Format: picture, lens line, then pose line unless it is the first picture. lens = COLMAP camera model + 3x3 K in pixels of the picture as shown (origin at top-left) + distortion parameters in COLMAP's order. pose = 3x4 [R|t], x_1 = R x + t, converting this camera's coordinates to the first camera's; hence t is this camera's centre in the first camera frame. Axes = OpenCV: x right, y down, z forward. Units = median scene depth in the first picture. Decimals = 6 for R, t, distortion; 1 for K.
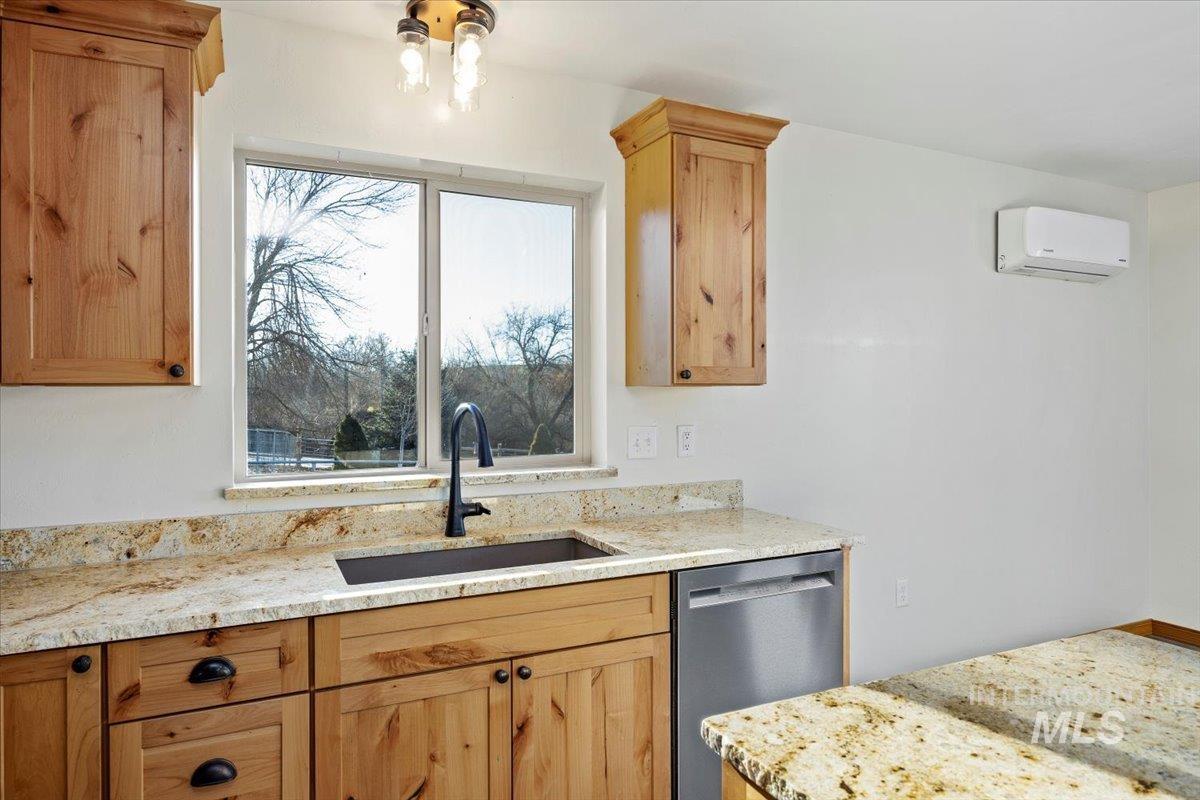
lens RADIAL K [[723.5, 0, 597.2], [0, 723.5, 392.6], [0, 0, 1]] dist [0.002160, -0.000081]
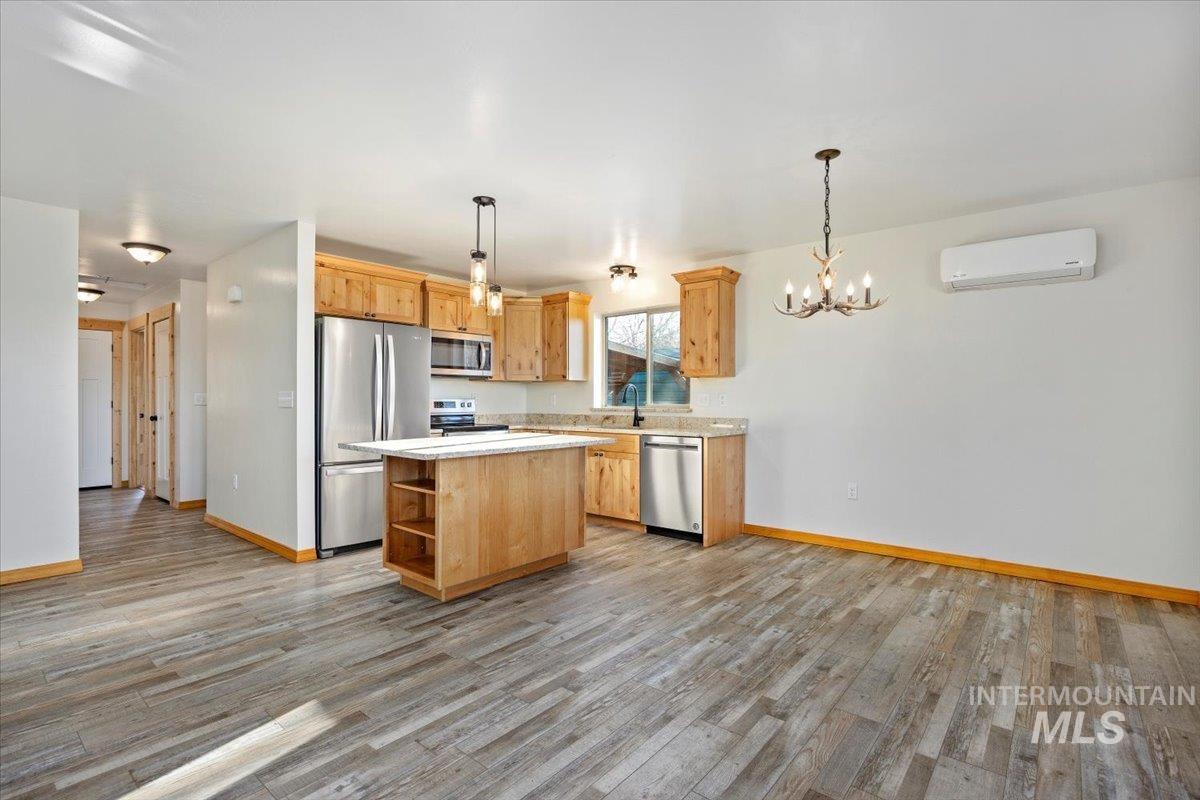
lens RADIAL K [[561.7, 0, 600.0], [0, 561.7, 400.0], [0, 0, 1]] dist [0.000524, -0.000067]
pose [[0.416296, 0.006176, -0.909208, 1.889574], [-0.001983, 0.999981, 0.005885, 0.063829], [0.909227, -0.000646, 0.416301, -0.159692]]
